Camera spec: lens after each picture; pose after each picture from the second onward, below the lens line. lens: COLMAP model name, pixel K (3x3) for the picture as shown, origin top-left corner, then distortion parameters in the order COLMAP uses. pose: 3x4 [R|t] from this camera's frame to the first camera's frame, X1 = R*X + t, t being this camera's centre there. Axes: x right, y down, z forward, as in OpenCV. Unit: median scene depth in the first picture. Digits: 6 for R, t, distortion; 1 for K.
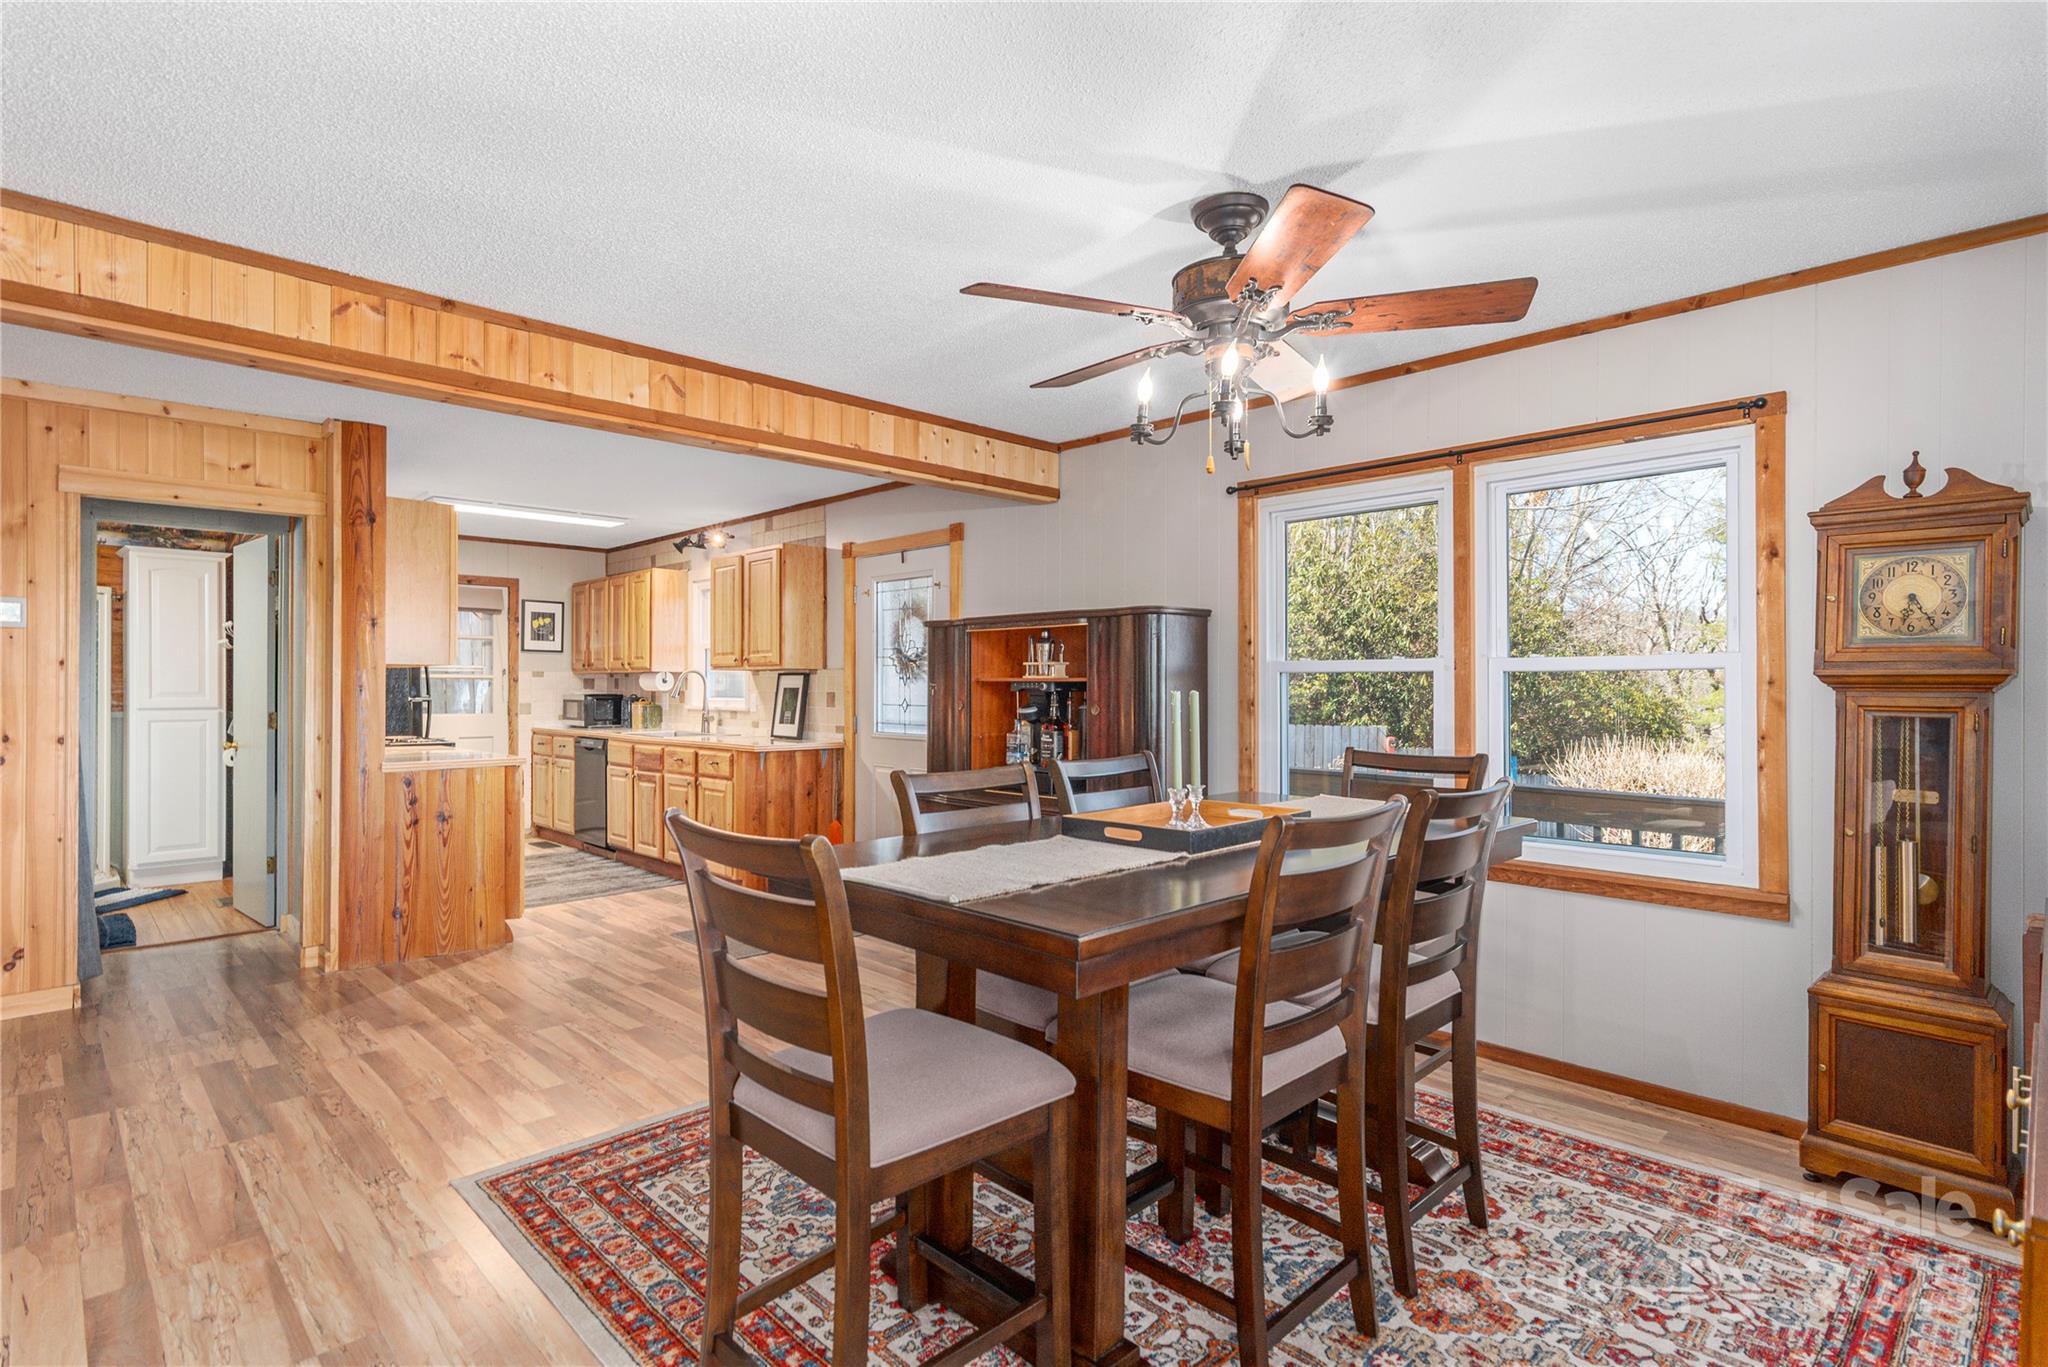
lens RADIAL K [[1006.6, 0, 1008.0], [0, 1006.6, 678.4], [0, 0, 1]] dist [0.011499, 0.000282]
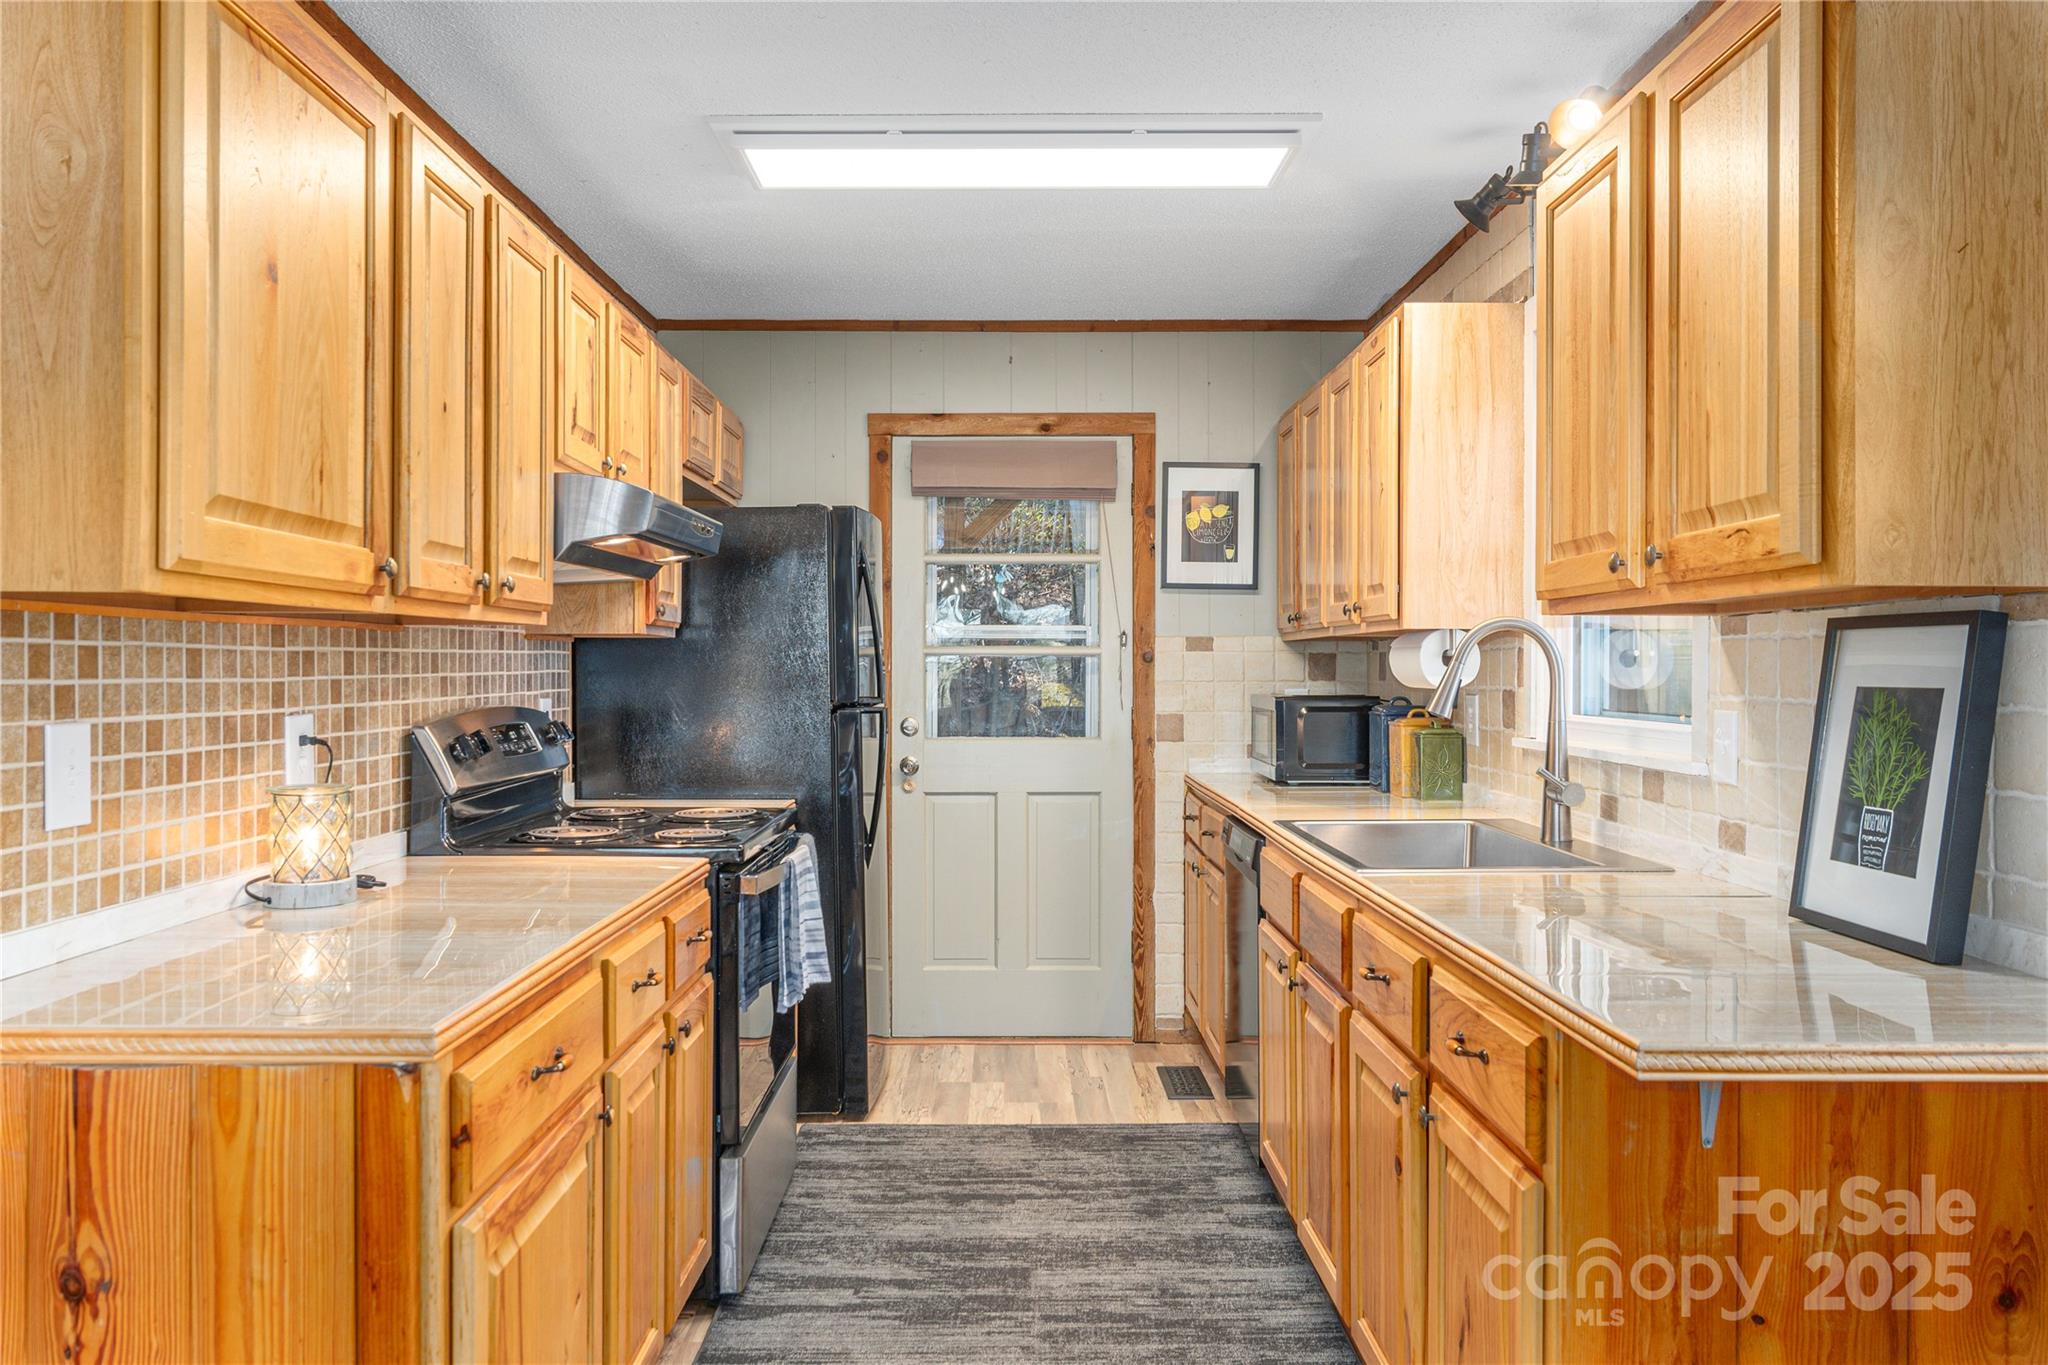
lens RADIAL K [[1451.4, 0, 1017.2], [0, 1451.4, 667.7], [0, 0, 1]] dist [0.007383, 0.002516]
pose [[0.715943, -0.001627, -0.698157, -0.116705], [0.008145, 0.999949, 0.006022, 0.001515], [0.698111, -0.009998, 0.715920, 0.566765]]
